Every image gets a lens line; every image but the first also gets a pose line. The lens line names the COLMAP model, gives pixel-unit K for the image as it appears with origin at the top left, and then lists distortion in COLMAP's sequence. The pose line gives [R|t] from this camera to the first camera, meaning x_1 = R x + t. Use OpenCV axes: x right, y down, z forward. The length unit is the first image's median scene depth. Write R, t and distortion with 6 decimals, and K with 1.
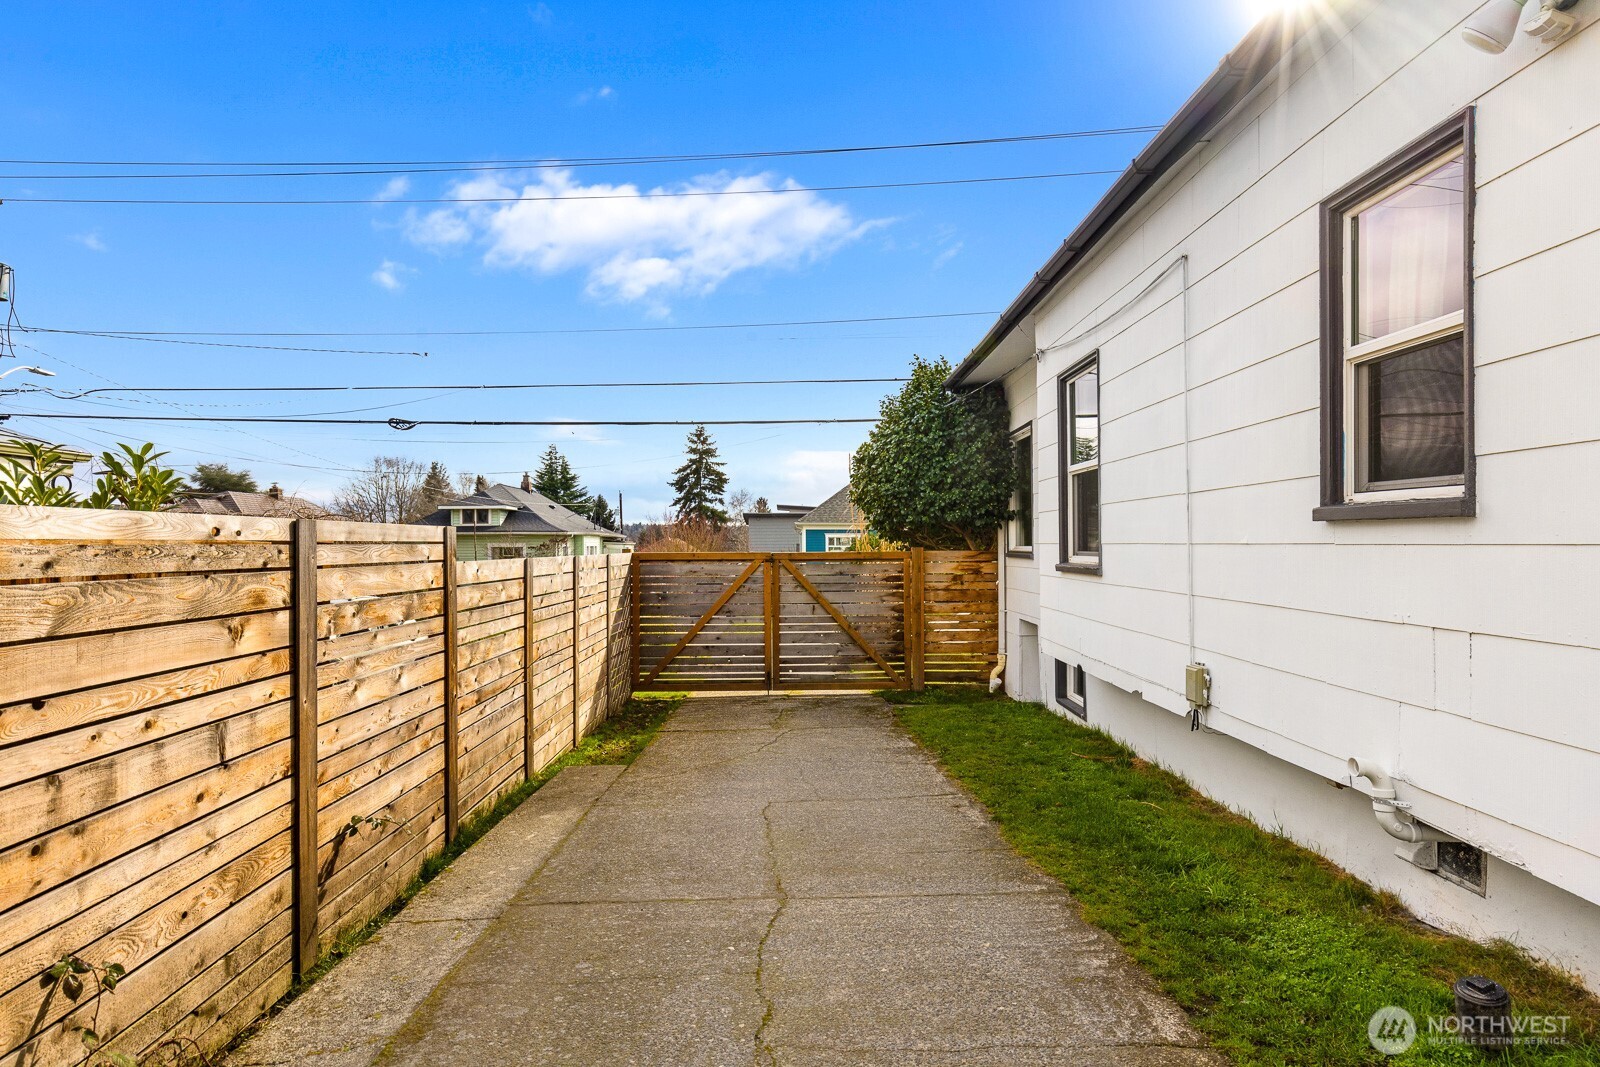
lens RADIAL K [[931.3, 0, 803.8], [0, 931.3, 539.5], [0, 0, 1]] dist [-0.000841, 0.000087]
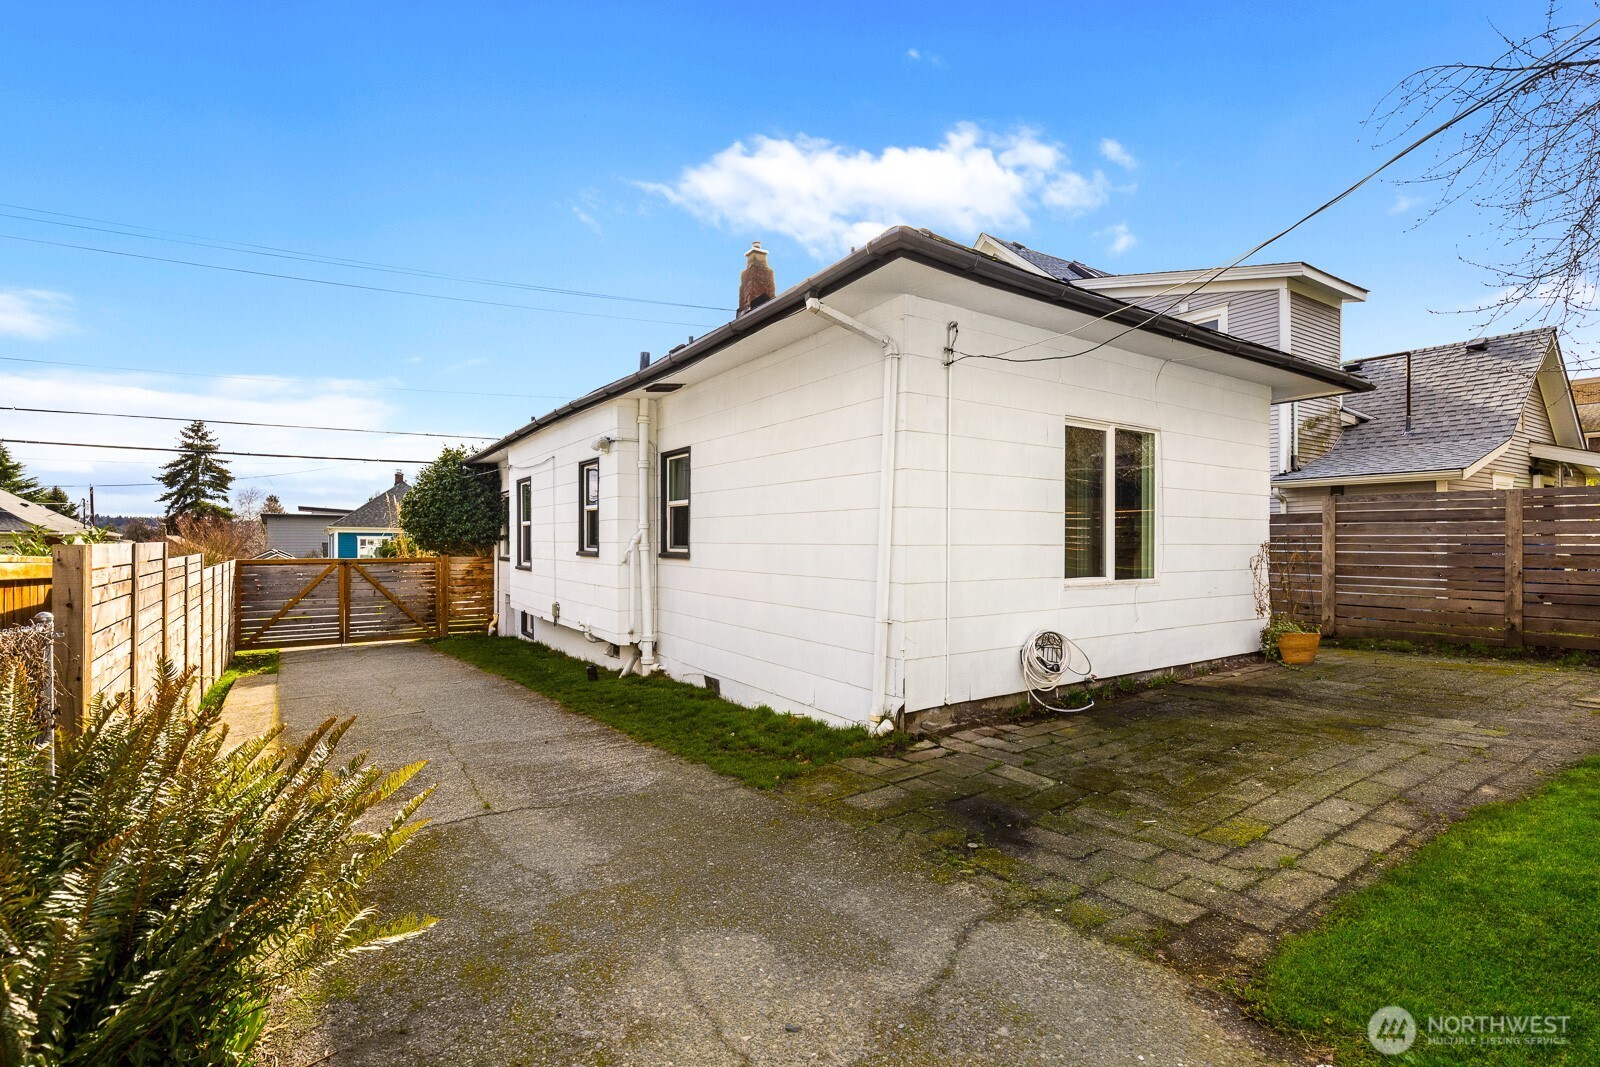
lens RADIAL K [[737.3, 0, 809.1], [0, 737.3, 542.9], [0, 0, 1]] dist [0.003583, 0.000480]
pose [[0.833709, 0.004449, 0.552186, -0.069475], [-0.007965, 0.999960, 0.003969, -0.024519], [-0.552147, -0.007707, 0.833711, -0.511022]]
